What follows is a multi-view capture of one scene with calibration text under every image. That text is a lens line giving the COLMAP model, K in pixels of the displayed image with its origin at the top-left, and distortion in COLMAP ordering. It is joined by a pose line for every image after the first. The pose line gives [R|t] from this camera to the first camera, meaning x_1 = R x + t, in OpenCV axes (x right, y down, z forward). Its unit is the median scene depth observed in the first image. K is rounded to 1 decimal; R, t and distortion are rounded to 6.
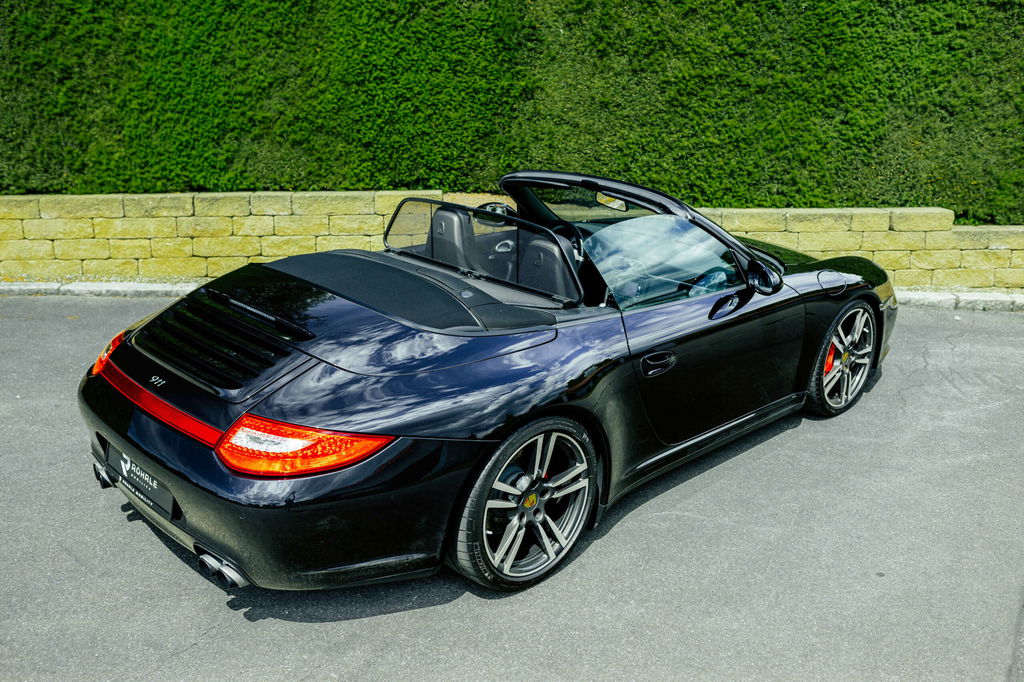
lens RADIAL K [[990.8, 0, 516.6], [0, 990.8, 338.0], [0, 0, 1]] dist [-0.024344, 0.000000]
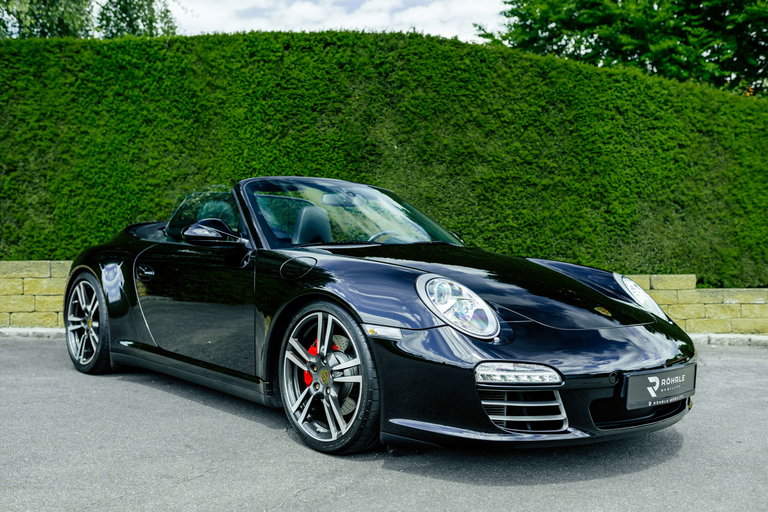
lens RADIAL K [[802.6, 0, 373.1], [0, 802.6, 263.9], [0, 0, 1]] dist [-0.031955, 0.000000]
pose [[0.995013, -0.004838, 0.099624, -0.094157], [0.033229, 0.957844, -0.285362, 0.150446], [-0.094043, 0.287249, 0.953228, 0.015284]]
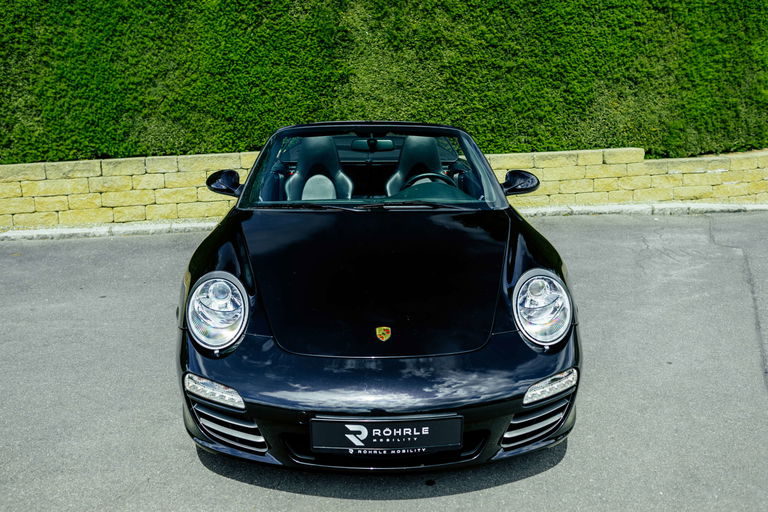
lens RADIAL K [[743.1, 0, 389.1], [0, 743.1, 251.4], [0, 0, 1]] dist [-0.024344, 0.000000]
pose [[0.987502, -0.063733, 0.144149, -0.094436], [0.071867, 0.996061, -0.051938, 0.052155], [-0.140271, 0.061648, 0.988192, -0.015596]]
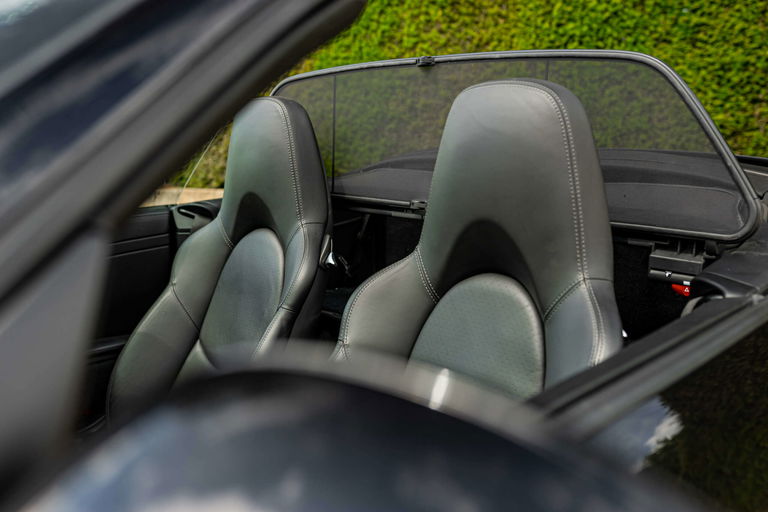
lens RADIAL K [[743.1, 0, 382.6], [0, 743.1, 257.7], [0, 0, 1]] dist [-0.024344, 0.000000]
pose [[0.767069, 0.081660, -0.636347, 0.113905], [-0.189690, 0.976388, -0.103361, -0.029766], [0.612881, 0.199993, 0.764447, 0.522839]]
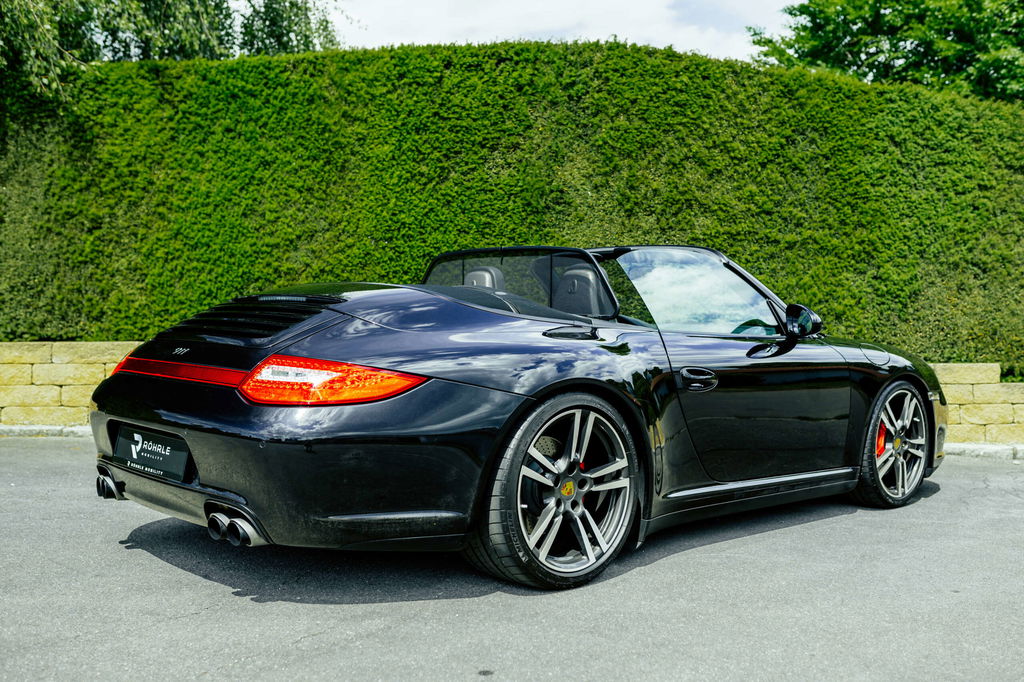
lens RADIAL K [[1070.1, 0, 540.3], [0, 1070.1, 329.4], [0, 0, 1]] dist [-0.031955, 0.000000]
pose [[0.999998, -0.001546, 0.001193, -0.006143], [0.001836, 0.952530, -0.304438, 0.156934], [-0.000666, 0.304440, 0.952531, -0.000201]]
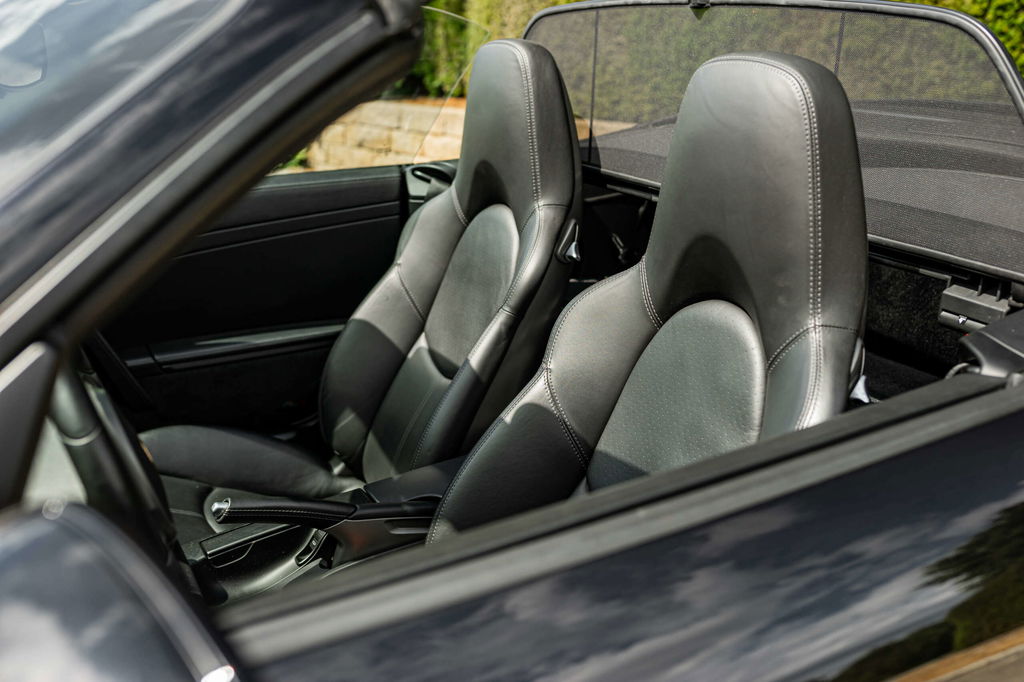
lens RADIAL K [[990.8, 0, 509.5], [0, 990.8, 339.0], [0, 0, 1]] dist [-0.024344, 0.000000]
pose [[0.570550, 0.231722, -0.787895, 0.142372], [-0.256578, 0.961641, 0.097022, -0.047135], [0.780154, 0.146801, 0.608119, 0.529704]]
